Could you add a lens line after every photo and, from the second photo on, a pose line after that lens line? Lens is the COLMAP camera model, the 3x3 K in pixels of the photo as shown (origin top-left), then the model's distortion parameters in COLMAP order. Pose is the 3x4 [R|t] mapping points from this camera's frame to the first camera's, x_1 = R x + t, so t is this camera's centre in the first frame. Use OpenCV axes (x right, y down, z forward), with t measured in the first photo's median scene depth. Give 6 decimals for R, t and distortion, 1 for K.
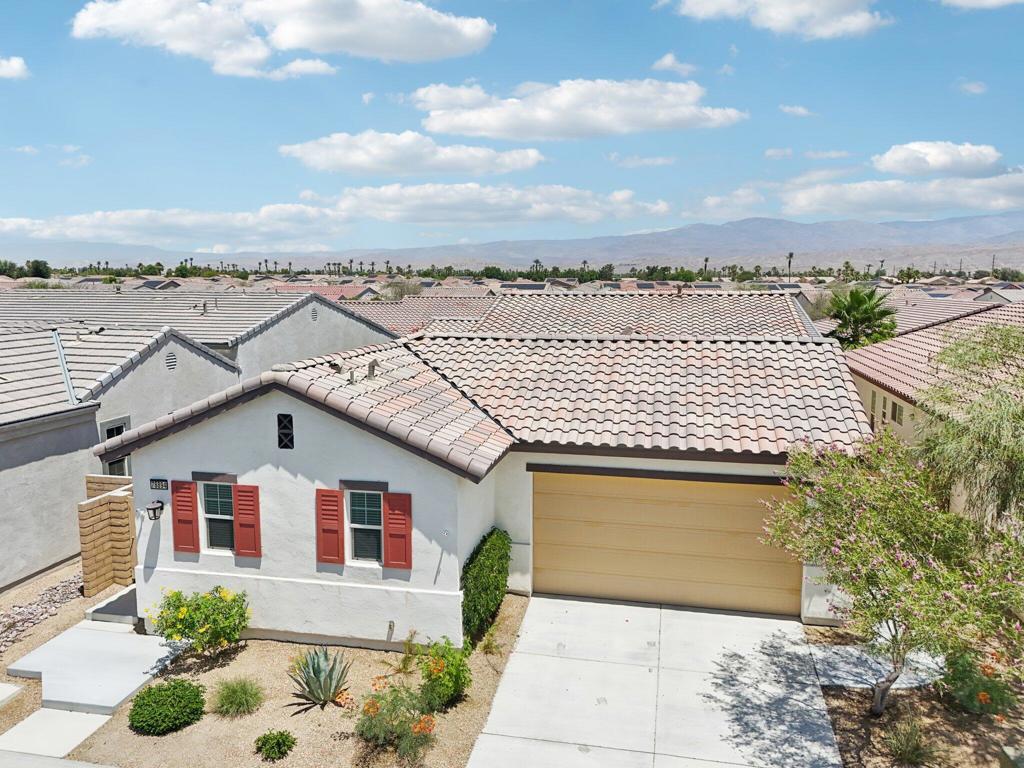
lens RADIAL K [[770.0, 0, 522.6], [0, 770.0, 388.1], [0, 0, 1]] dist [0.029524, -0.015528]
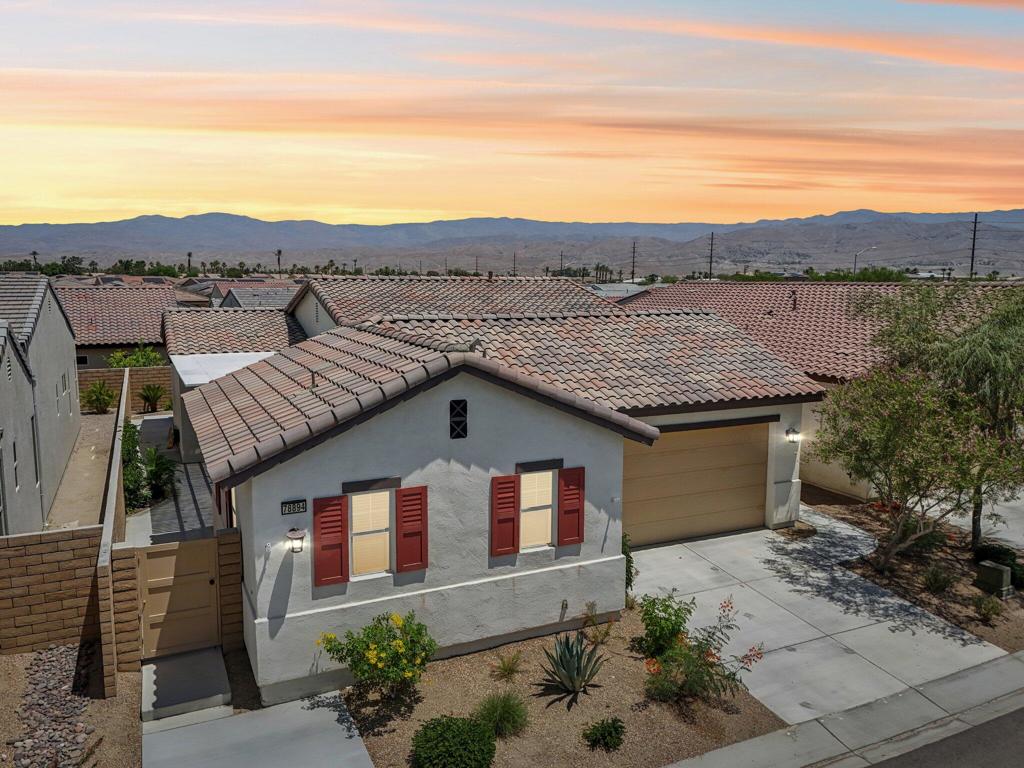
lens RADIAL K [[770.0, 0, 521.7], [0, 770.0, 380.3], [0, 0, 1]] dist [0.029524, -0.015528]
pose [[0.797713, -0.077610, 0.598022, -0.774891], [0.081506, 0.996460, 0.020595, -0.001316], [-0.597503, 0.032313, 0.801215, 0.237291]]
